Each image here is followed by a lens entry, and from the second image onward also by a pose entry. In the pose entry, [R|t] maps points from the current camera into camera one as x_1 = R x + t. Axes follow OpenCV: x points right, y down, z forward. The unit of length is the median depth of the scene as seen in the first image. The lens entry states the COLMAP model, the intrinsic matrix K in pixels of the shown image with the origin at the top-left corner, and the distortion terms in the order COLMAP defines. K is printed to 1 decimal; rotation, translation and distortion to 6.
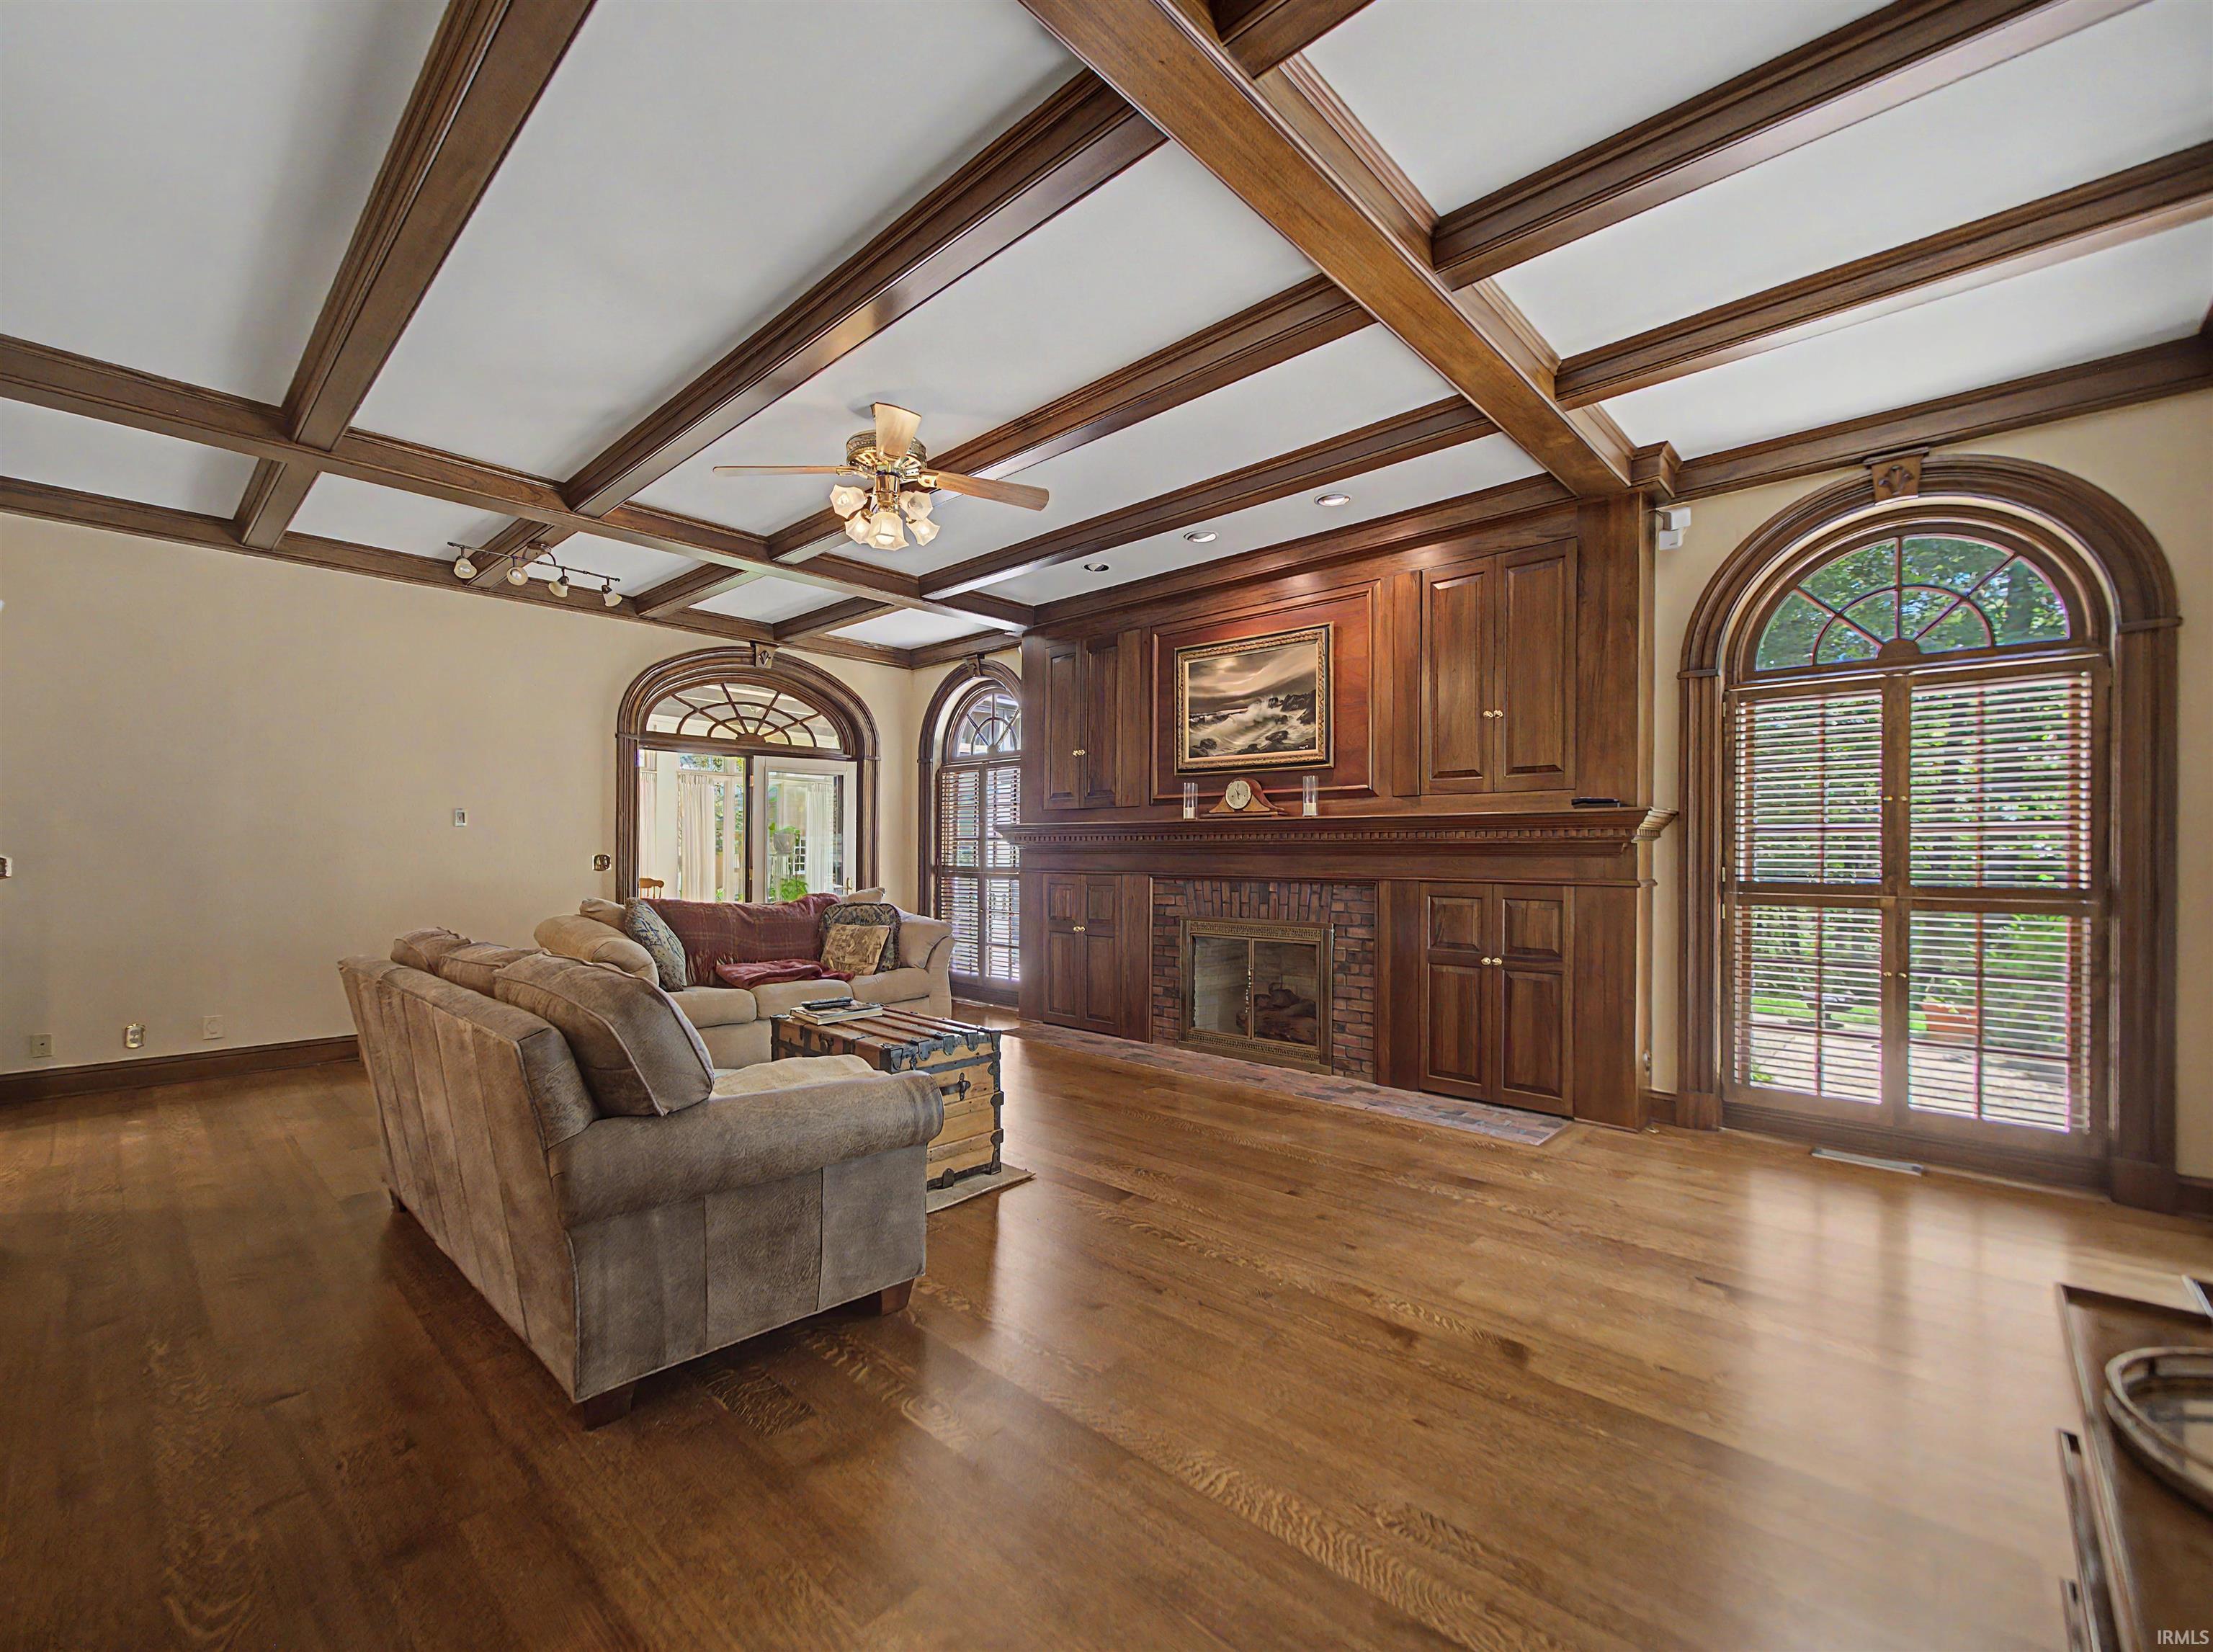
lens RADIAL K [[927.0, 0, 1122.7], [0, 927.0, 847.7], [0, 0, 1]] dist [0.000613, 0.000216]
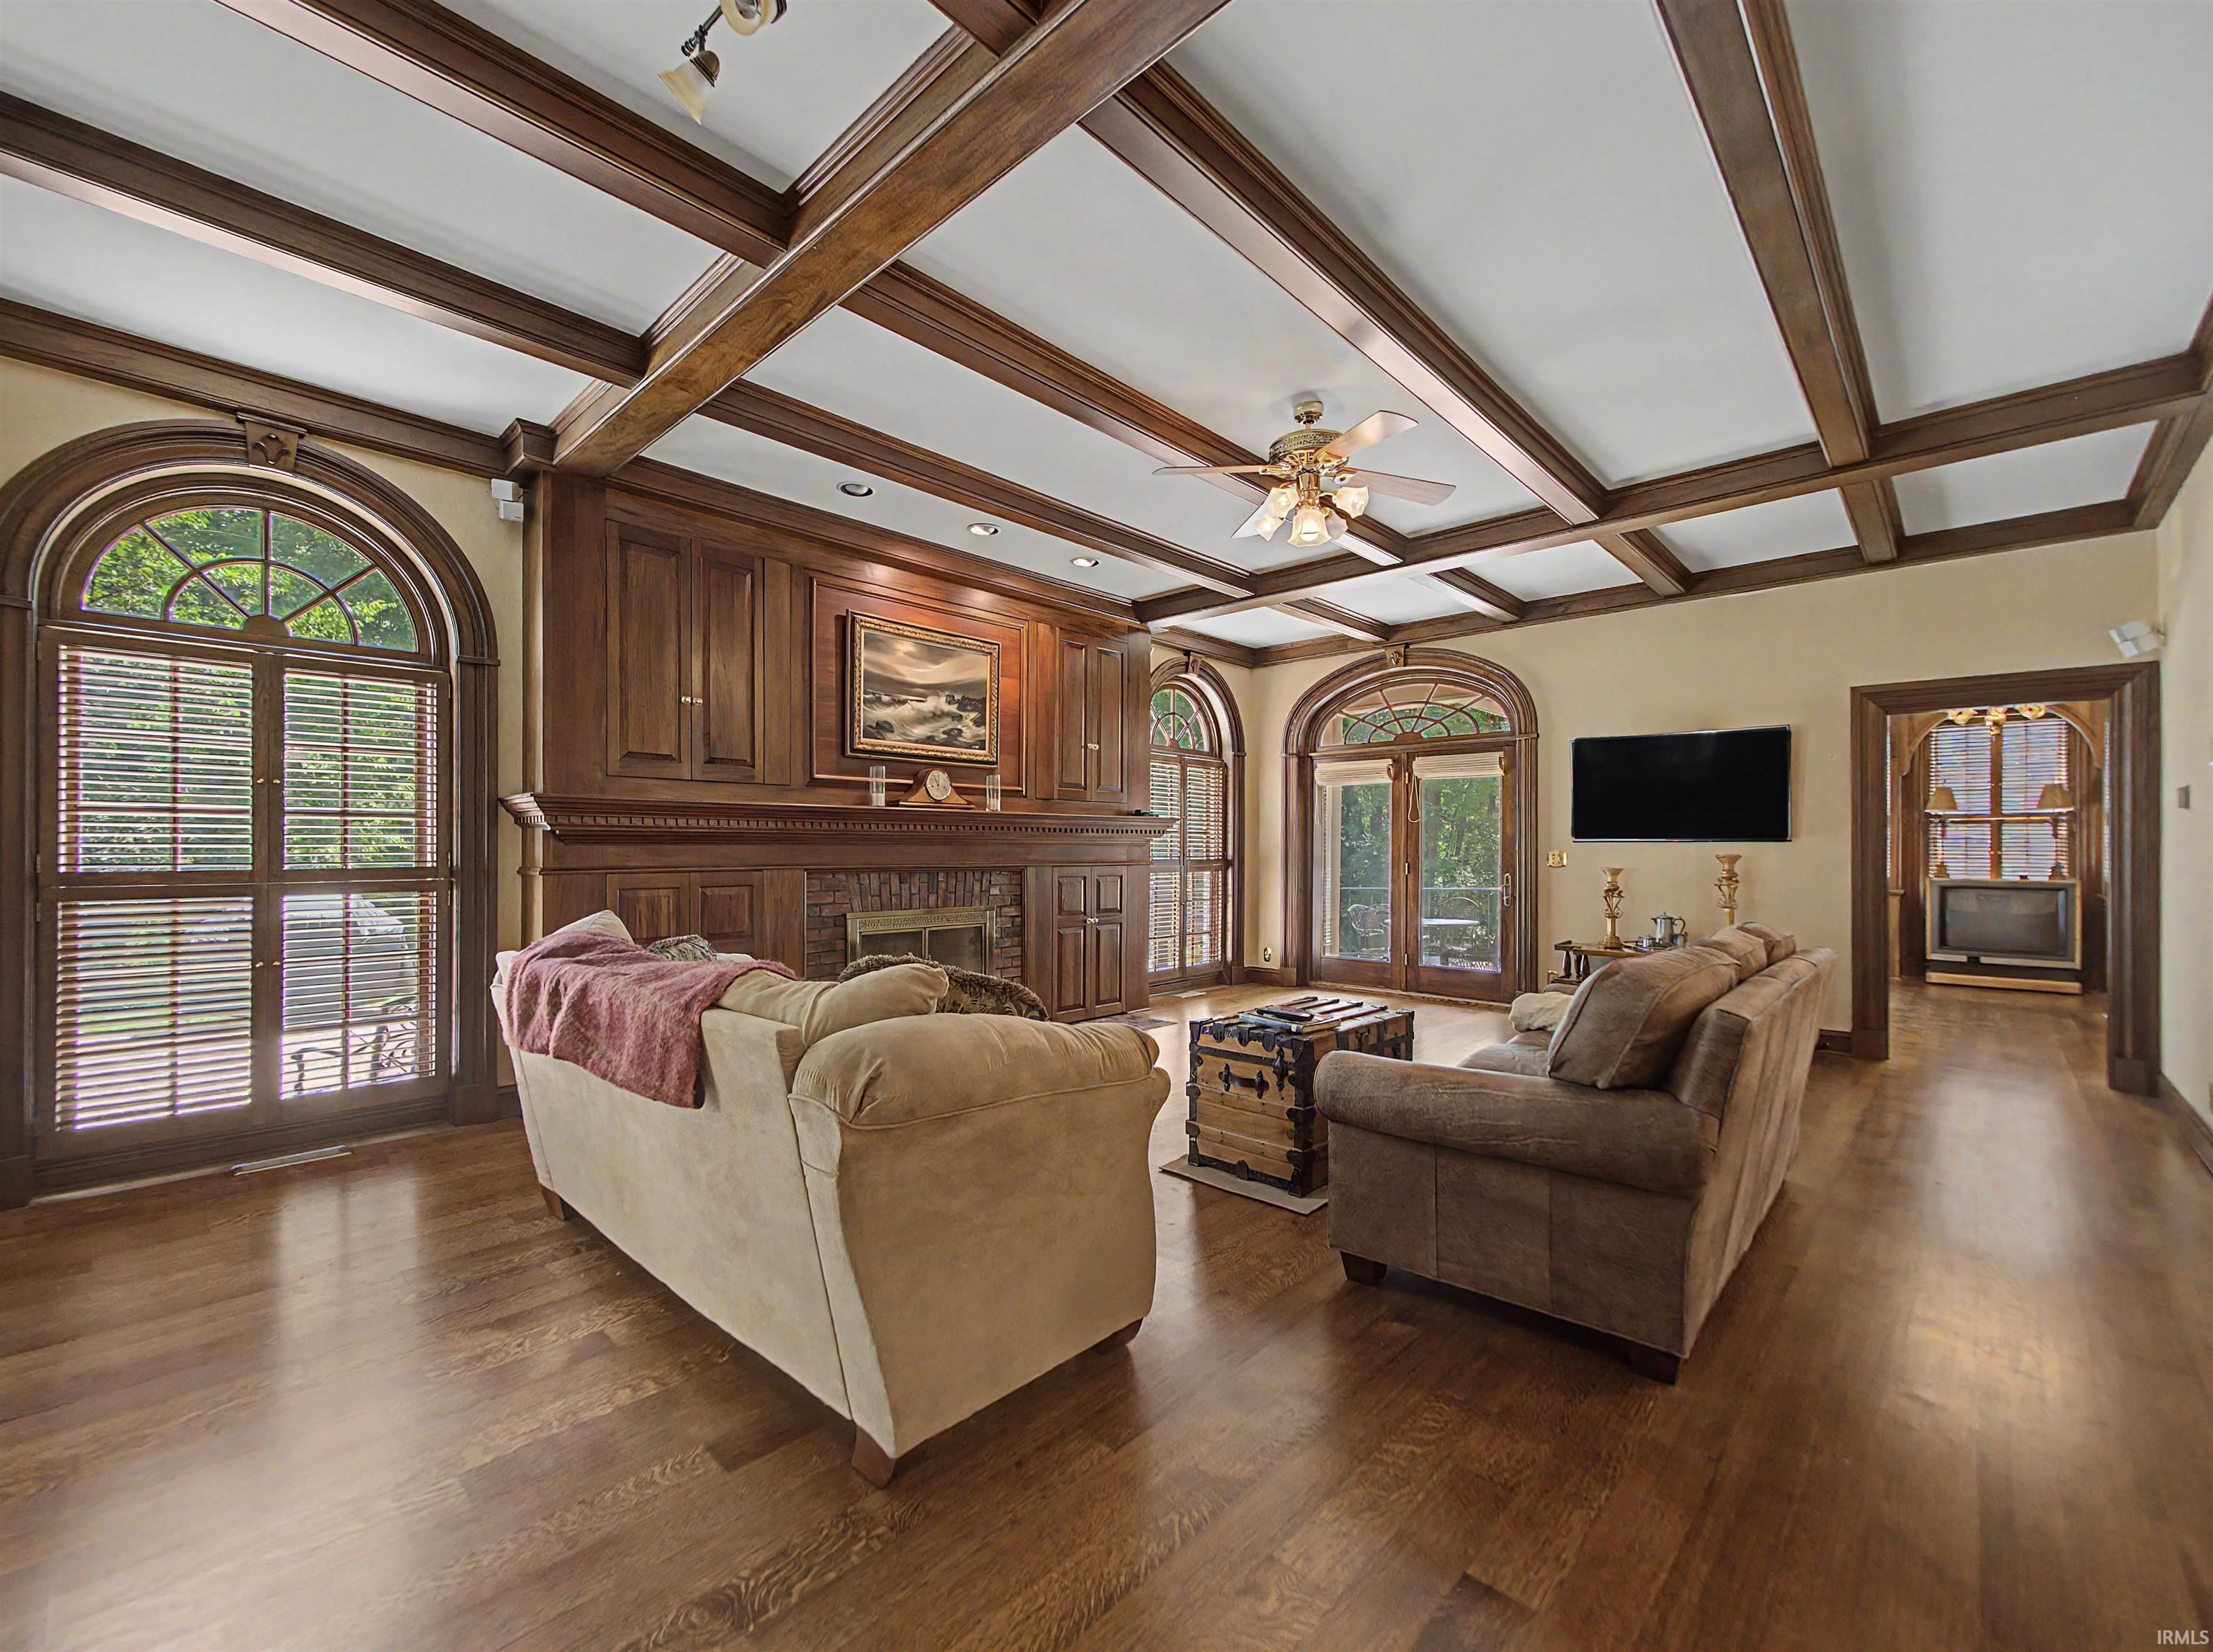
lens RADIAL K [[927.0, 0, 1121.5], [0, 927.0, 834.5], [0, 0, 1]] dist [0.000613, 0.000216]
pose [[0.034692, 0.006089, 0.999380, -0.826933], [-0.009586, 0.999937, -0.005759, -0.000528], [-0.999352, -0.009381, 0.034748, 0.730029]]
